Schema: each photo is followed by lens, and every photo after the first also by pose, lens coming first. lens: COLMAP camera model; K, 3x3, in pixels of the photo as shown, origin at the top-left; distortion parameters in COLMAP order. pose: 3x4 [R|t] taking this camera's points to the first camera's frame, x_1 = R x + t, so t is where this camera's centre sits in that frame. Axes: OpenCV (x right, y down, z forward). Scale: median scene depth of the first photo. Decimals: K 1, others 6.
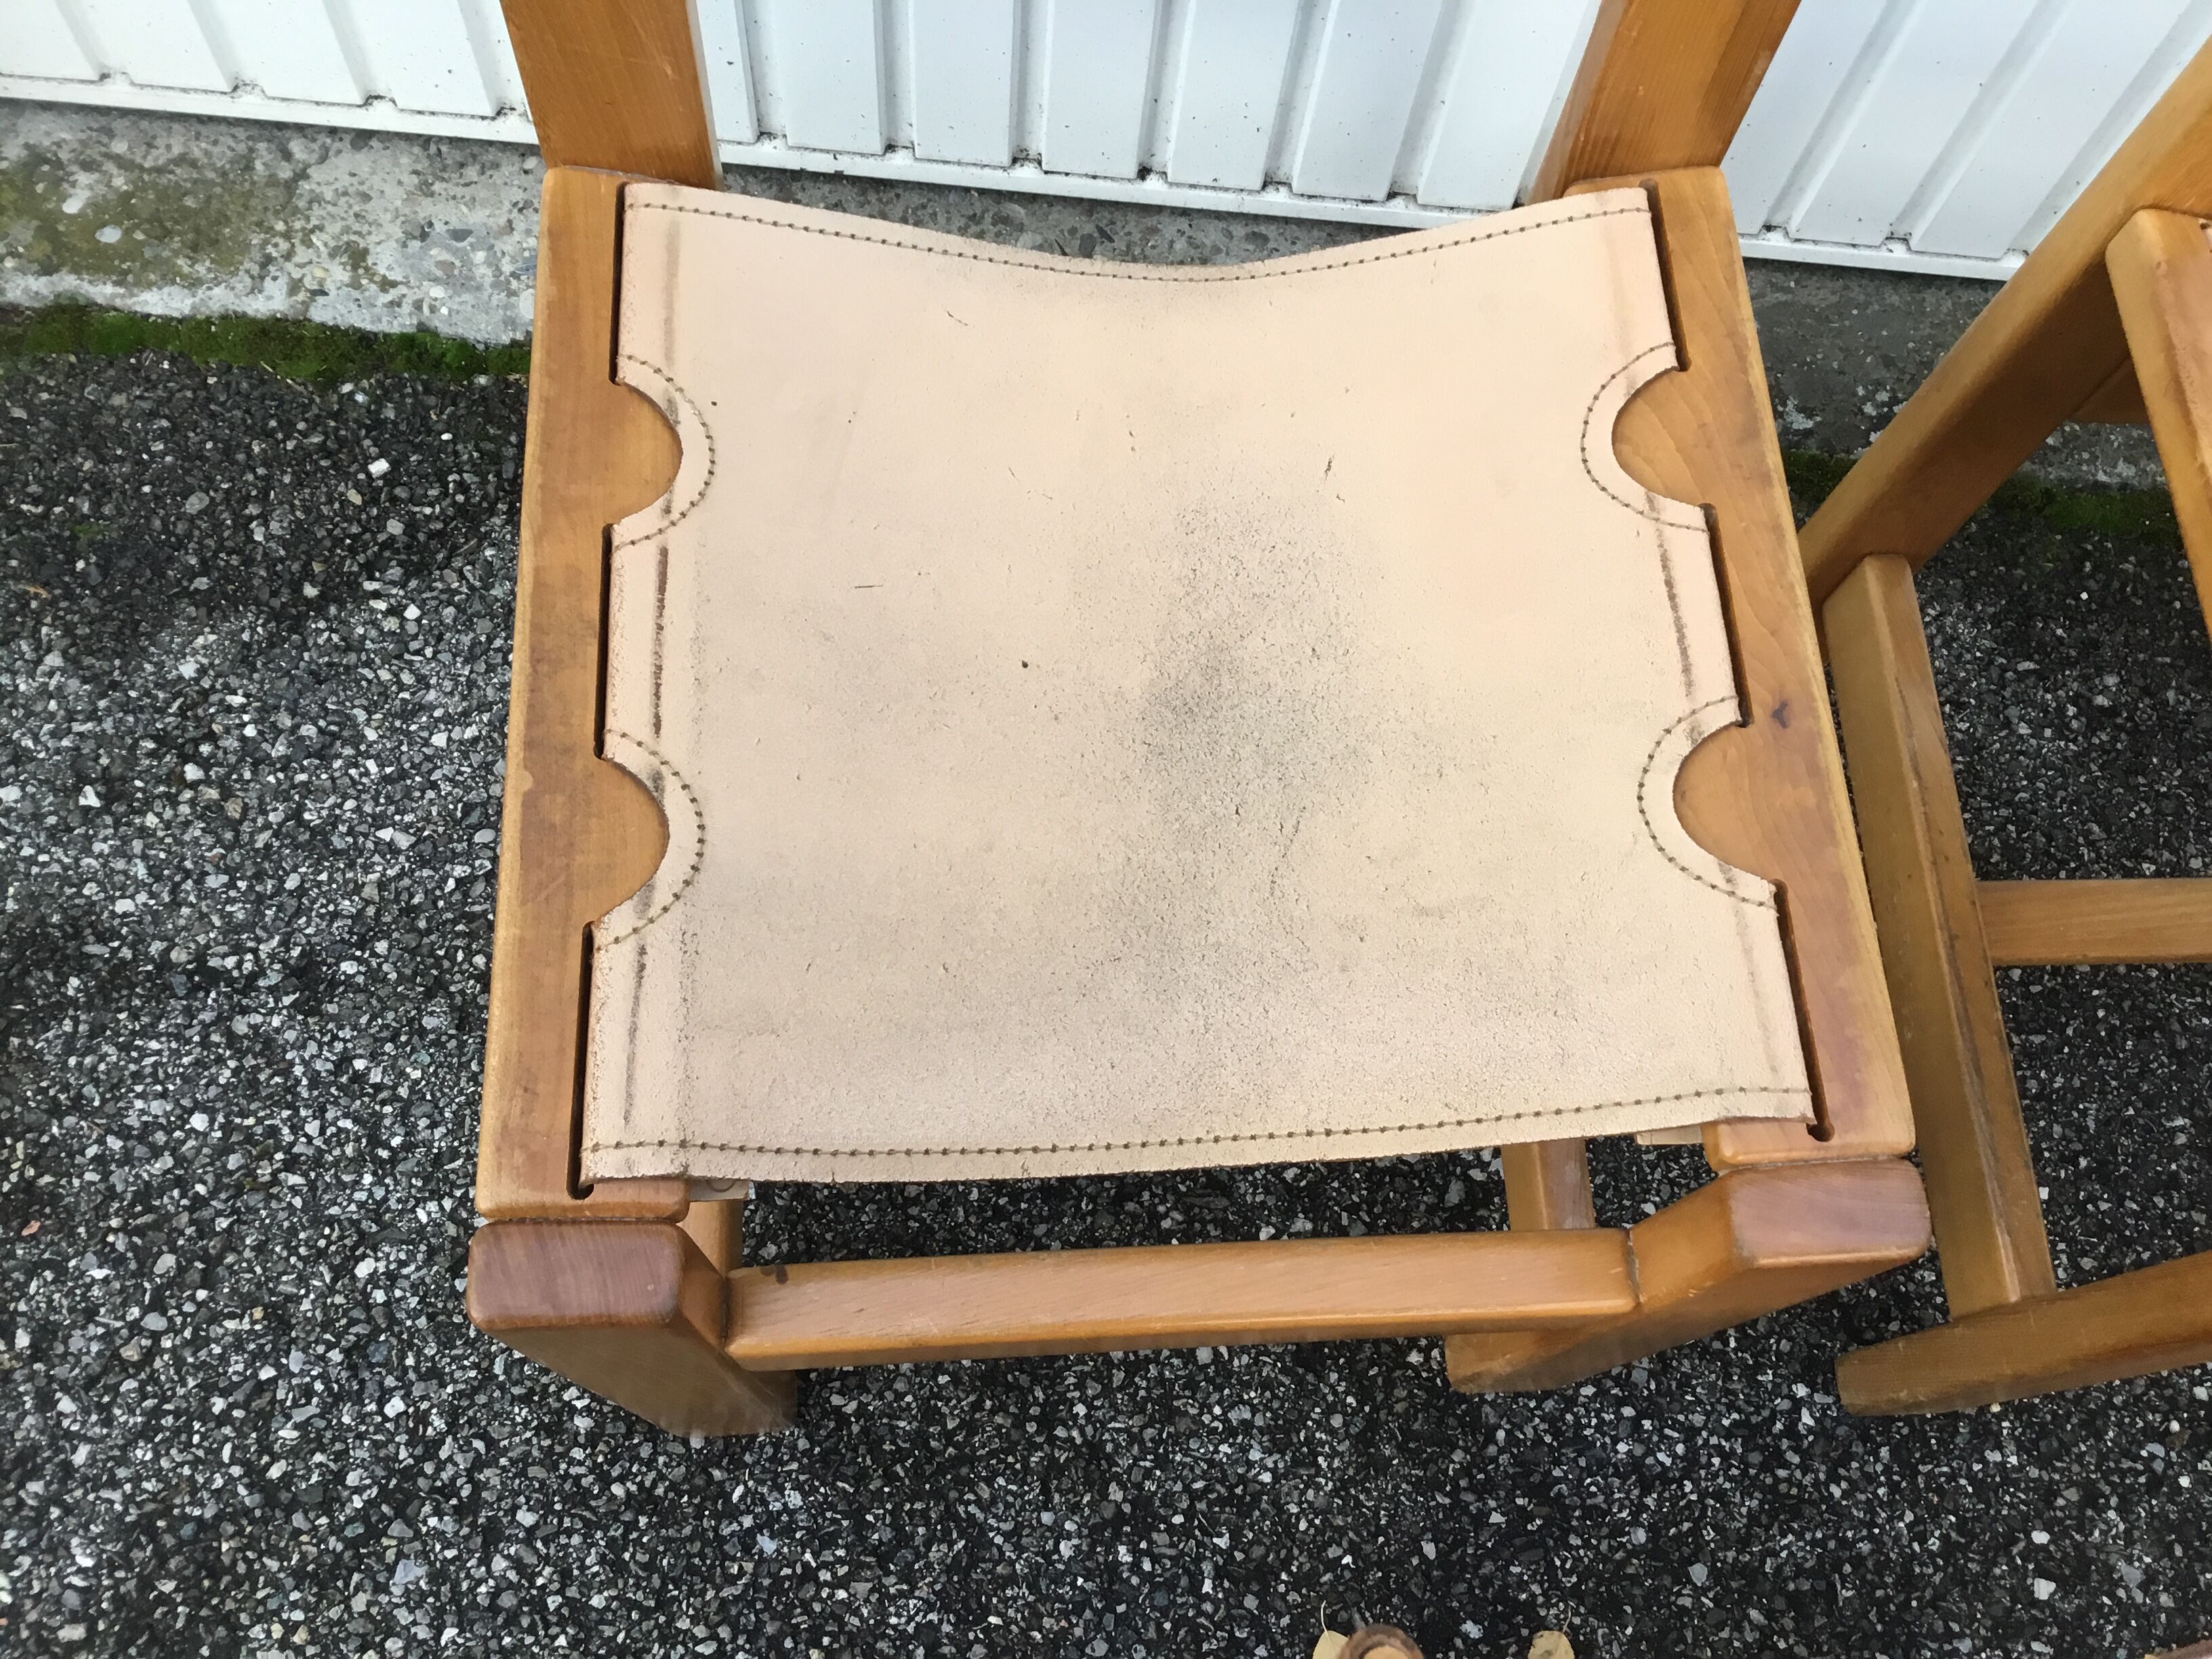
lens RADIAL K [[1990.5, 0, 1135.8], [0, 1990.5, 840.4], [0, 0, 1]] dist [0.091770, -0.157265]
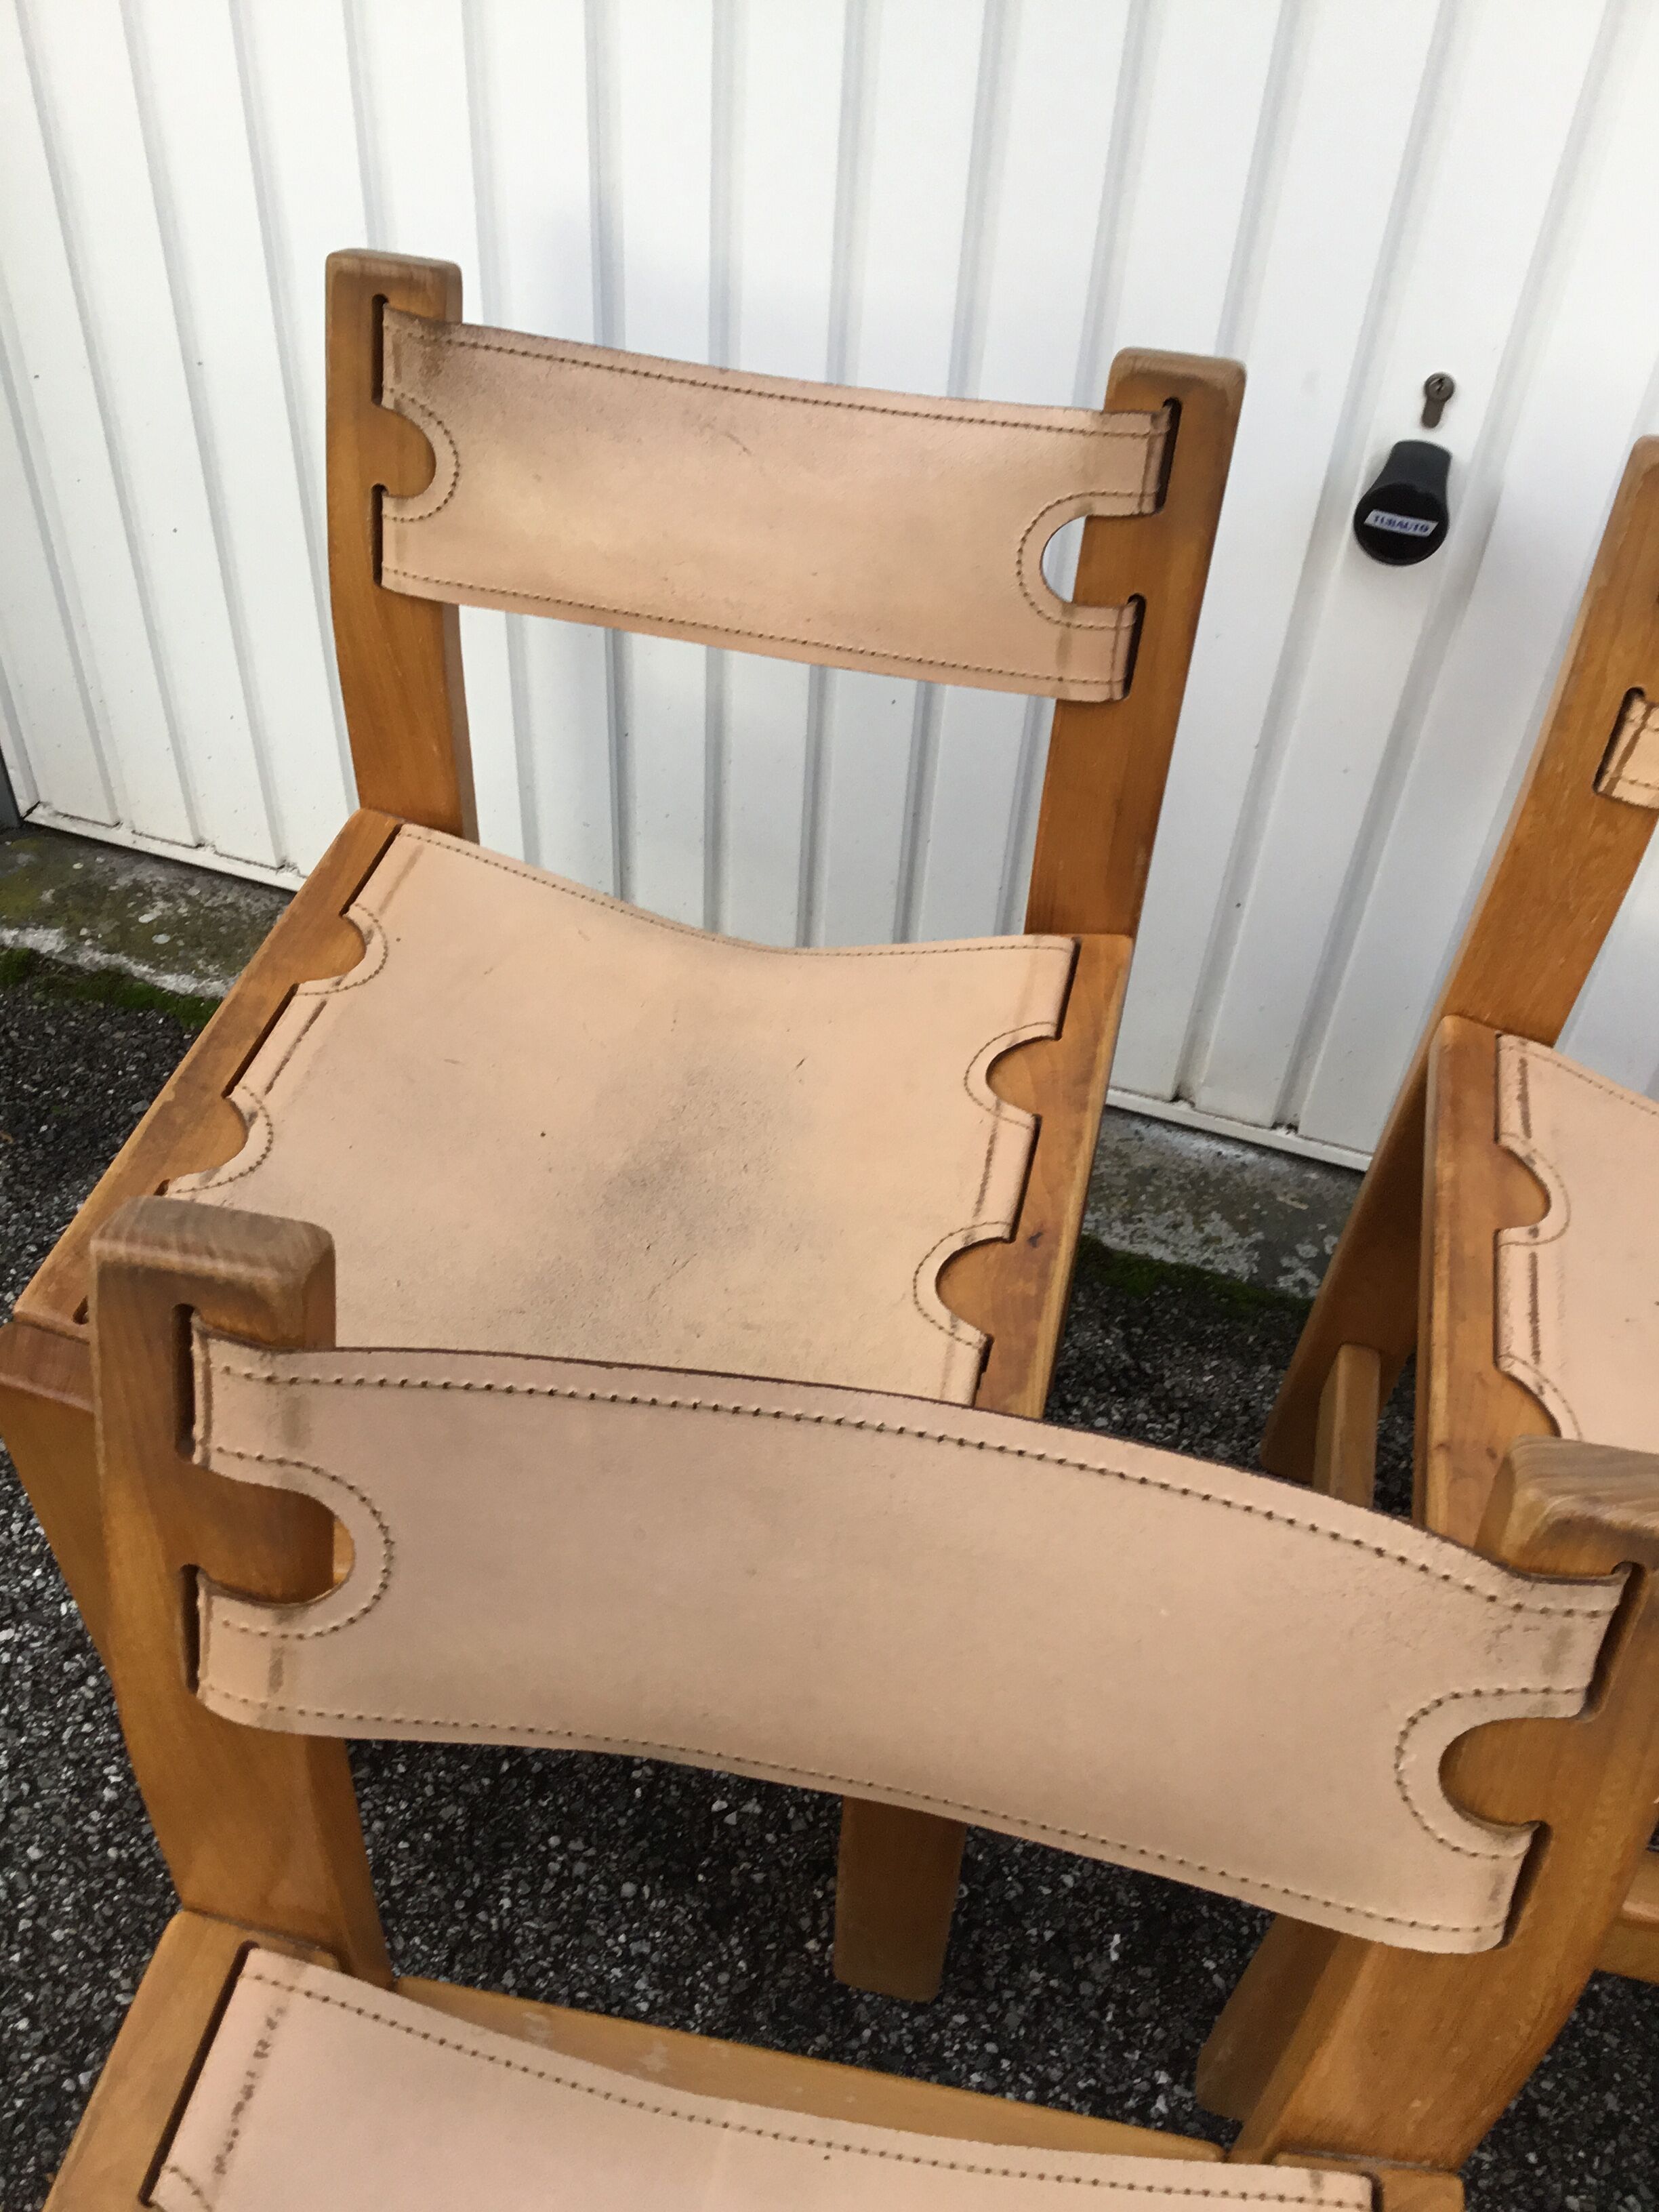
lens RADIAL K [[1990.5, 0, 832.4], [0, 1990.5, 1126.6], [0, 0, 1]] dist [0.091770, -0.157265]
pose [[0.960956, 0.167712, -0.220083, 0.322793], [-0.243520, 0.890263, -0.384877, 0.286337], [0.131383, 0.423444, 0.896345, -0.171661]]
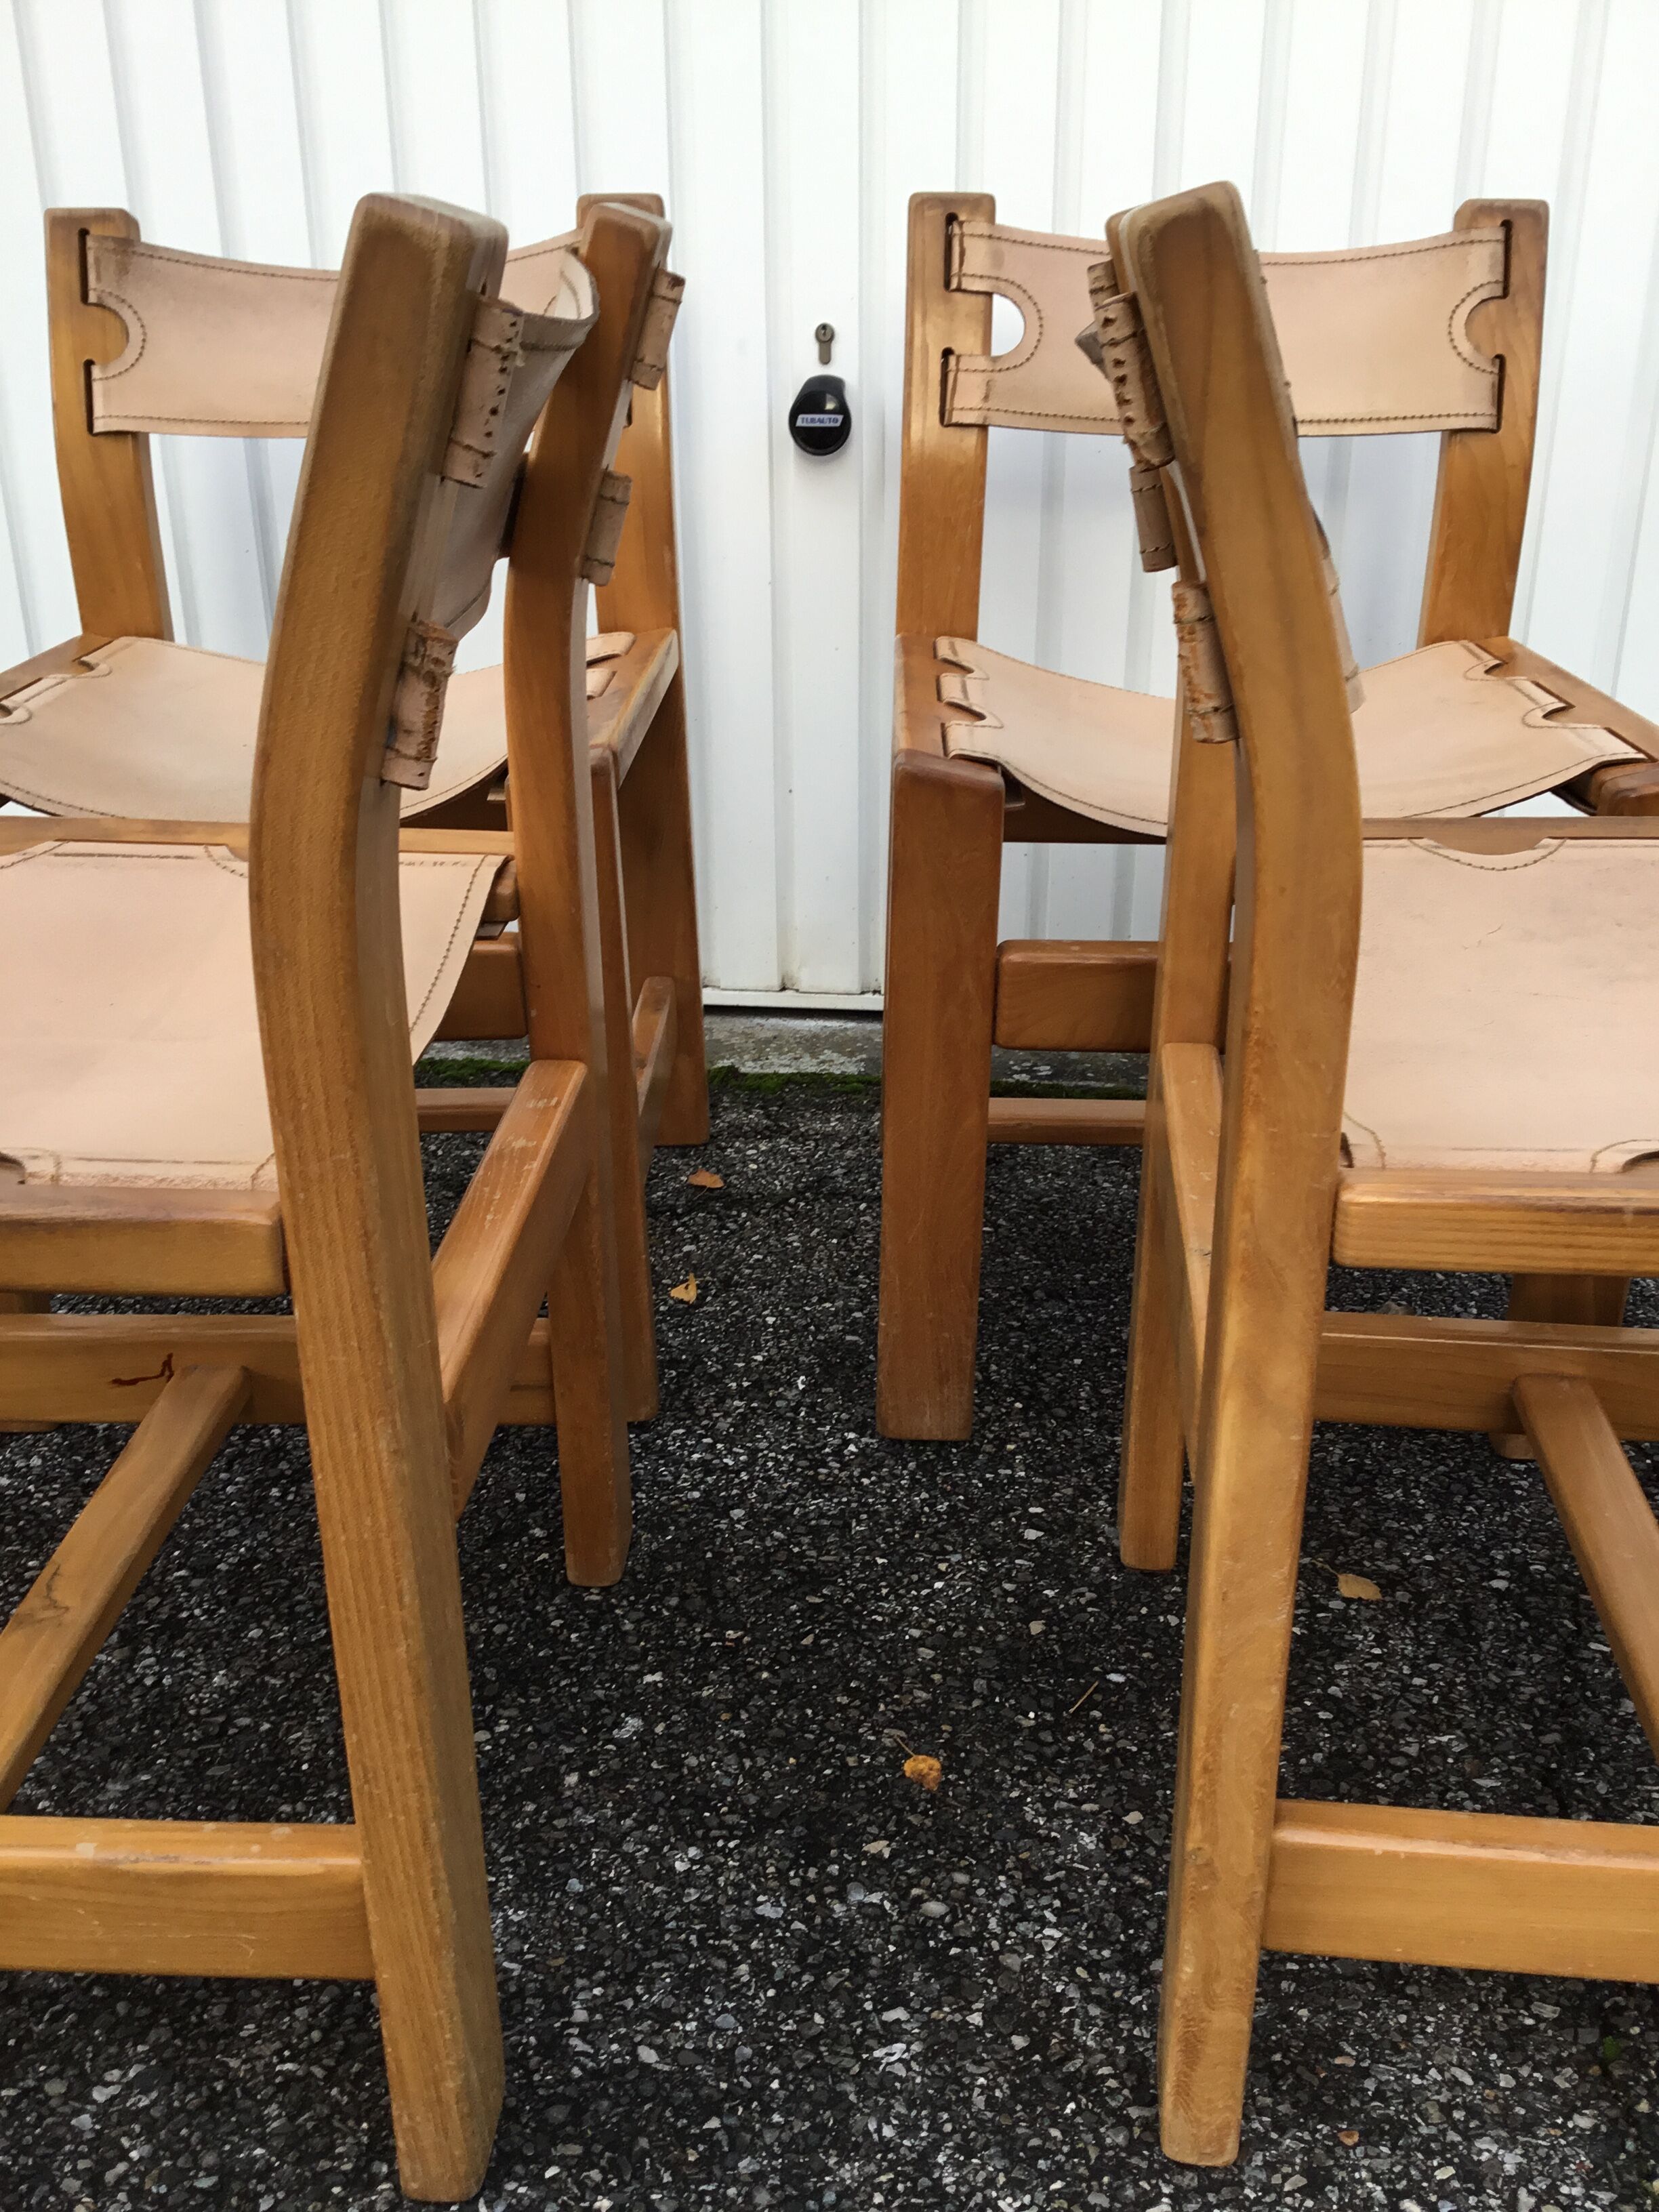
lens RADIAL K [[1990.5, 0, 827.6], [0, 1990.5, 1106.5], [0, 0, 1]] dist [0.091770, -0.157265]
pose [[0.992548, -0.058160, -0.107081, 0.475500], [-0.034295, 0.709905, -0.703462, 1.033111], [0.116931, 0.701892, 0.702620, -0.015860]]
